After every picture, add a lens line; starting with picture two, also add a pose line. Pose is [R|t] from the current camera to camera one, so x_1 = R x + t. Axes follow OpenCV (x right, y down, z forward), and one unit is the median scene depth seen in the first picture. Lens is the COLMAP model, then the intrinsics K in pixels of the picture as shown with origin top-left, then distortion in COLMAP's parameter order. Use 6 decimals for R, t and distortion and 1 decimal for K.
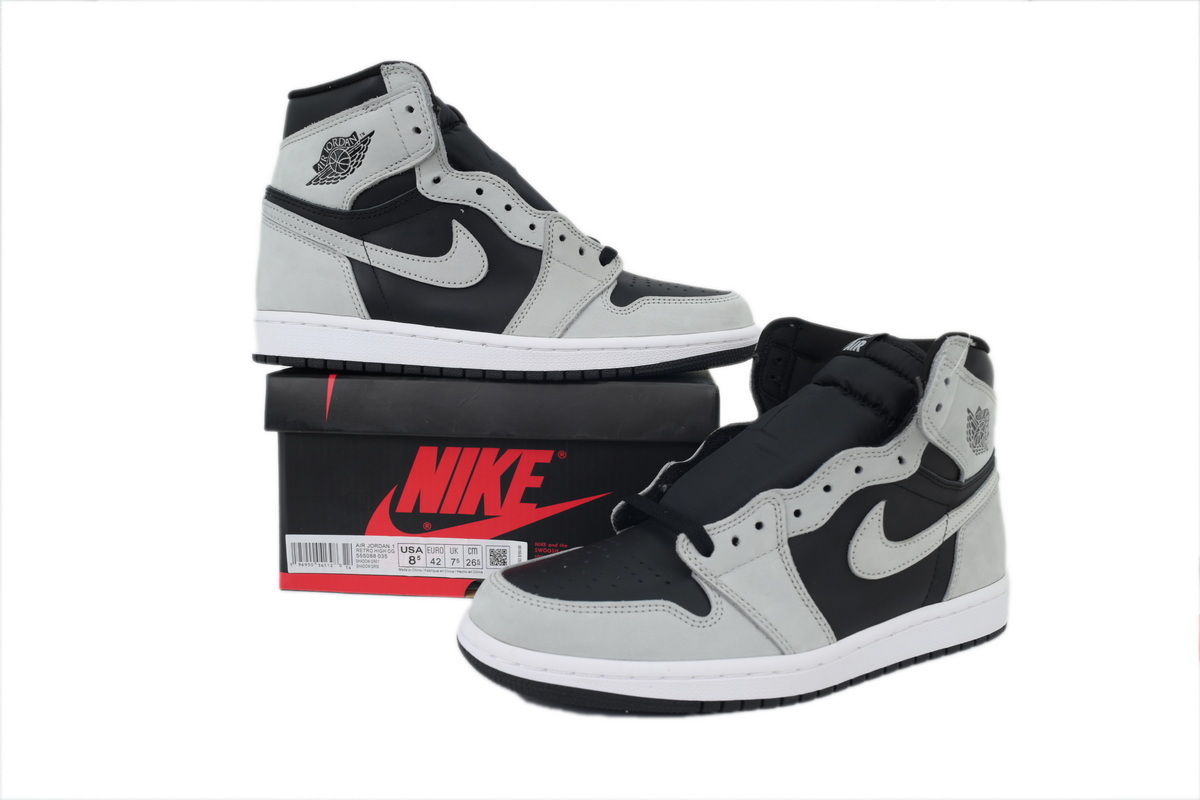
lens RADIAL K [[953.6, 0, 600.0], [0, 953.6, 400.0], [0, 0, 1]] dist [0.002396, -0.002567]
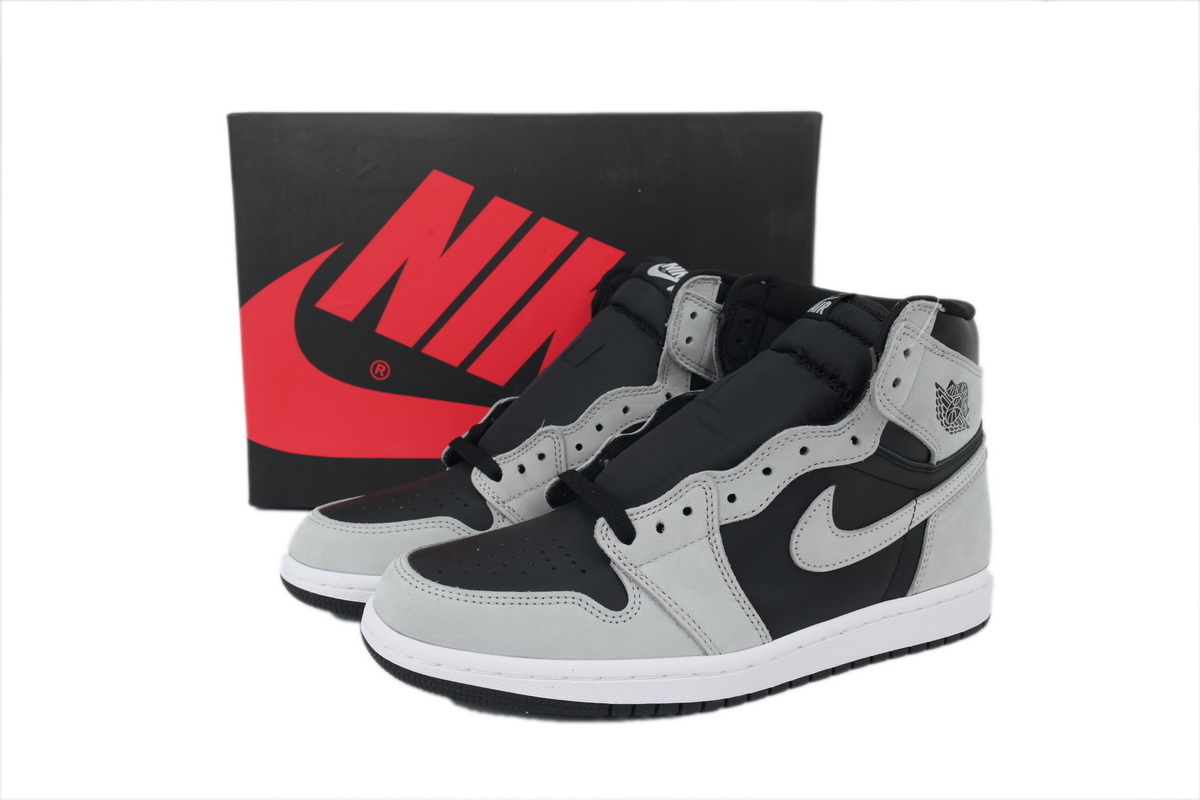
lens RADIAL K [[953.6, 0, 600.0], [0, 953.6, 400.0], [0, 0, 1]] dist [0.002396, -0.002567]
pose [[0.996669, 0.015281, -0.080103, 0.153681], [-0.010255, 0.997975, 0.062777, -0.028227], [0.080900, -0.061747, 0.994808, 0.104684]]
